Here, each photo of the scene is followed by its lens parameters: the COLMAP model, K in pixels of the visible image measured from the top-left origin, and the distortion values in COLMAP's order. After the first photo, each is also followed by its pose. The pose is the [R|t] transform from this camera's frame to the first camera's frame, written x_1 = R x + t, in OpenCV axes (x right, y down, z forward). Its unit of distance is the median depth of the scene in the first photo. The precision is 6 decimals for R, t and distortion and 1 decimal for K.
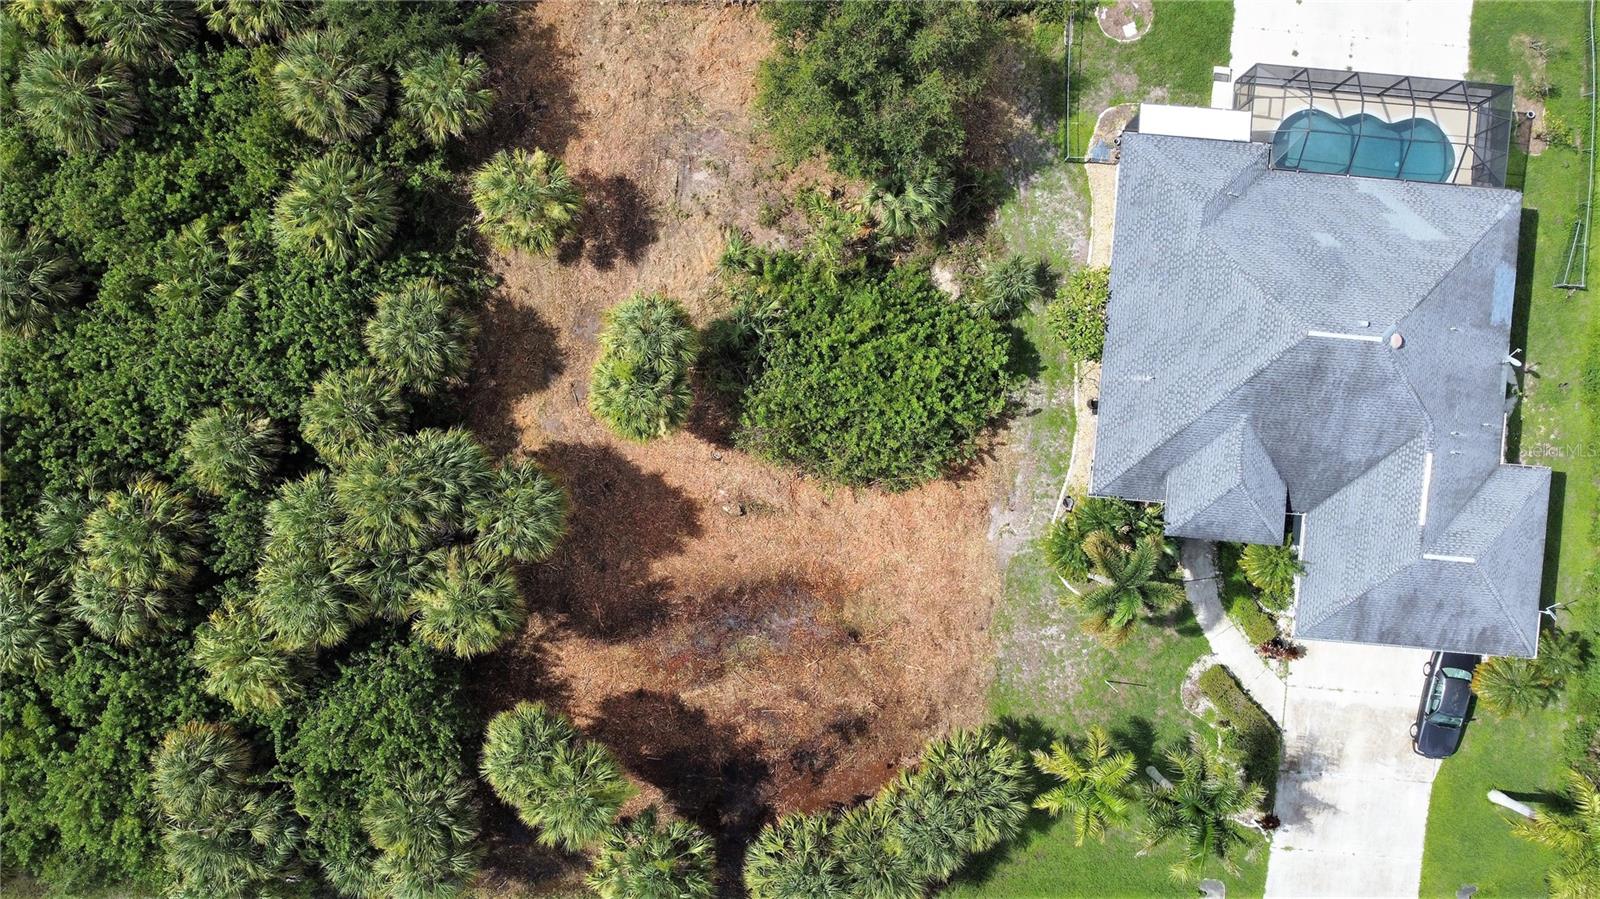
lens RADIAL K [[1216.5, 0, 802.6], [0, 1216.5, 444.2], [0, 0, 1]] dist [-0.012313, 0.001811]
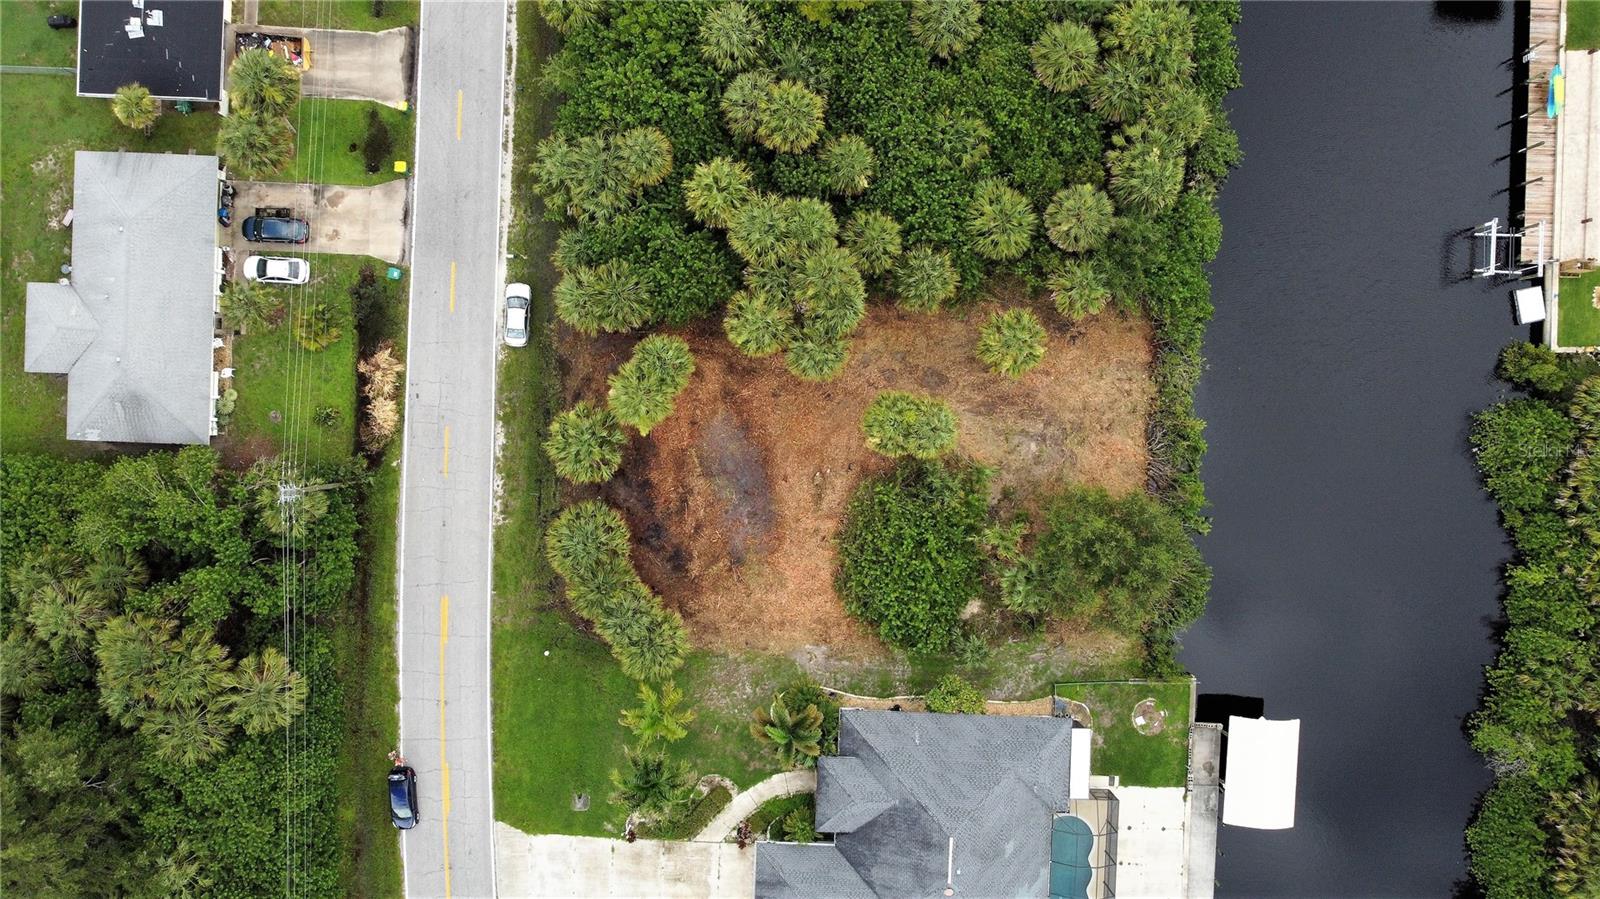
lens RADIAL K [[1216.5, 0, 802.6], [0, 1216.5, 444.2], [0, 0, 1]] dist [-0.012313, 0.001811]
pose [[0.046412, 0.998813, 0.014817, -0.128314], [-0.998834, 0.046599, -0.012589, 0.092546], [-0.013264, -0.014216, 0.999811, -0.551150]]
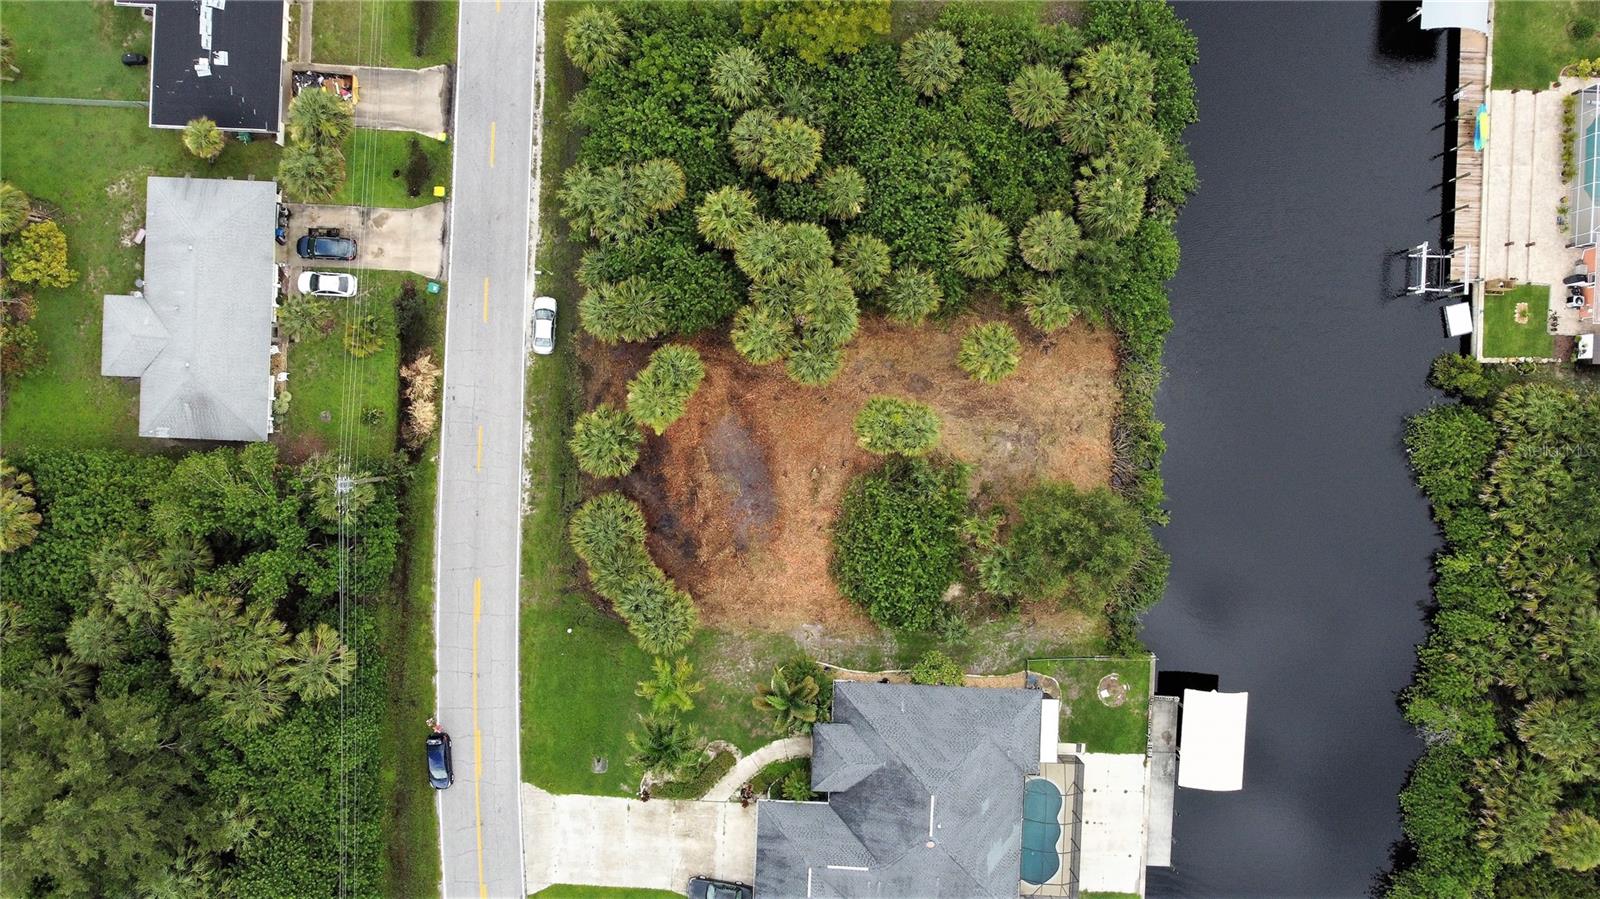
lens RADIAL K [[1216.5, 0, 802.6], [0, 1216.5, 444.2], [0, 0, 1]] dist [-0.012313, 0.001811]
pose [[0.042687, 0.998954, 0.016422, -0.131867], [-0.998987, 0.042911, -0.013560, 0.094395], [-0.014251, -0.015826, 0.999773, -0.723765]]
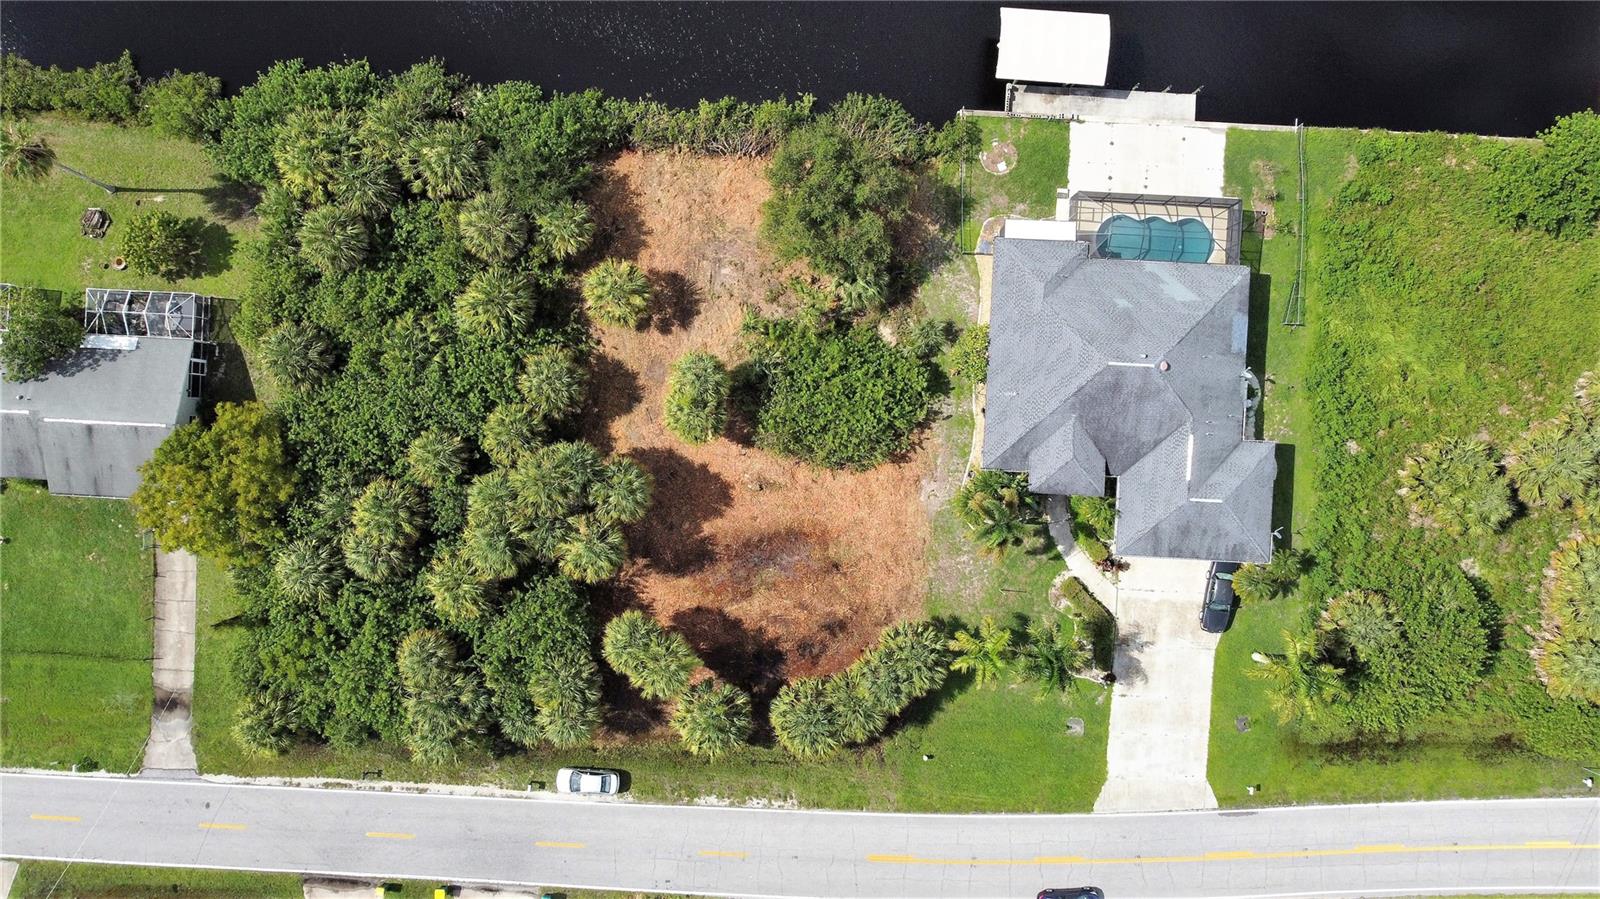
lens RADIAL K [[1216.5, 0, 802.6], [0, 1216.5, 444.2], [0, 0, 1]] dist [-0.012313, 0.001811]
pose [[0.999435, -0.033613, 0.000652, 0.004707], [0.033615, 0.999430, -0.003236, 0.007025], [-0.000543, 0.003256, 0.999995, -0.559085]]
